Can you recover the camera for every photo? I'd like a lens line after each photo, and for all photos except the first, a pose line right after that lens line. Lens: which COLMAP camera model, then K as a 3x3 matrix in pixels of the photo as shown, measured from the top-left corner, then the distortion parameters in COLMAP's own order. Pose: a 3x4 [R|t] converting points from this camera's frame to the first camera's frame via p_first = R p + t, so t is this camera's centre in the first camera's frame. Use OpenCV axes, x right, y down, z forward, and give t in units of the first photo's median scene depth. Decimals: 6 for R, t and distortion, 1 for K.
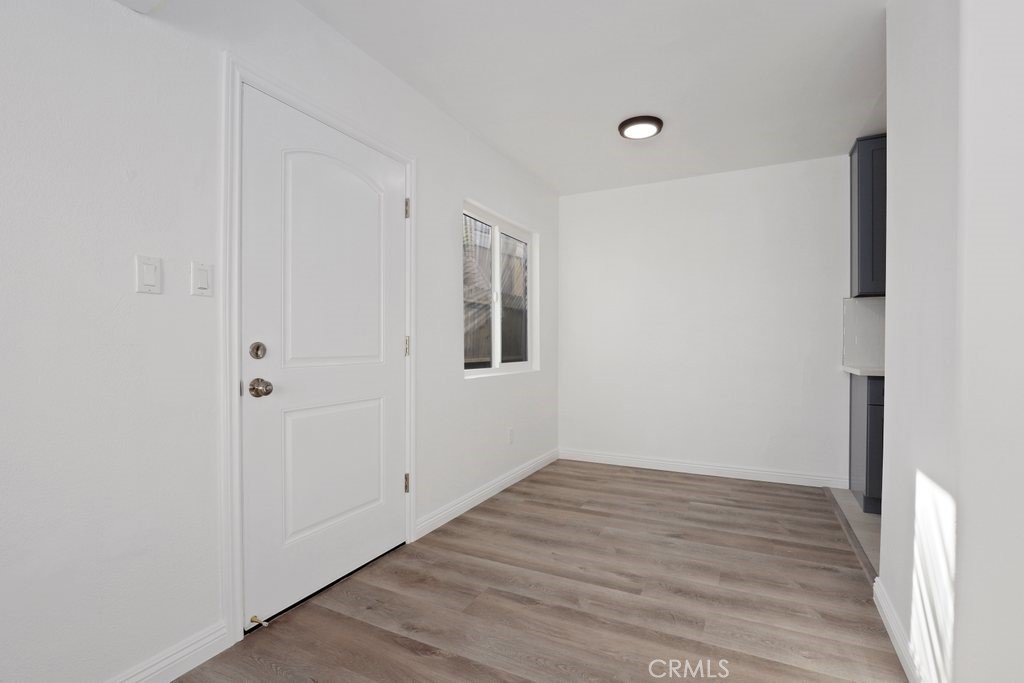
lens RADIAL K [[469.4, 0, 511.1], [0, 469.4, 344.0], [0, 0, 1]] dist [-0.016964, 0.001854]
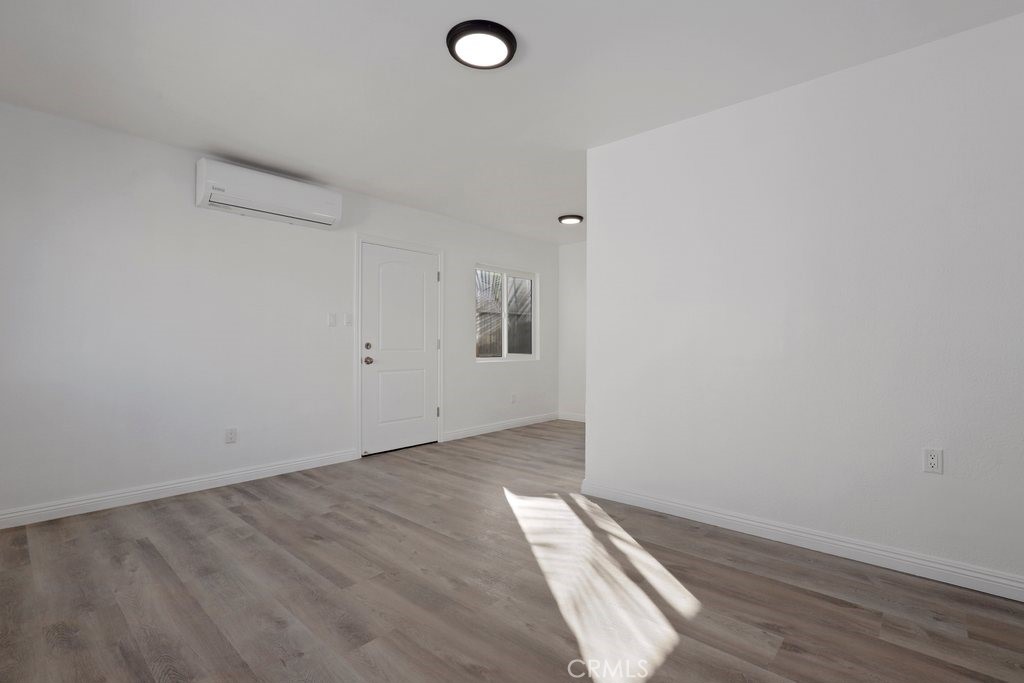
lens RADIAL K [[469.4, 0, 512.2], [0, 469.4, 341.6], [0, 0, 1]] dist [-0.016964, 0.001854]
pose [[0.967943, 0.006997, -0.251071, 0.772476], [-0.006585, 0.999975, 0.002479, -0.018327], [0.251082, -0.000746, 0.967966, -1.143701]]
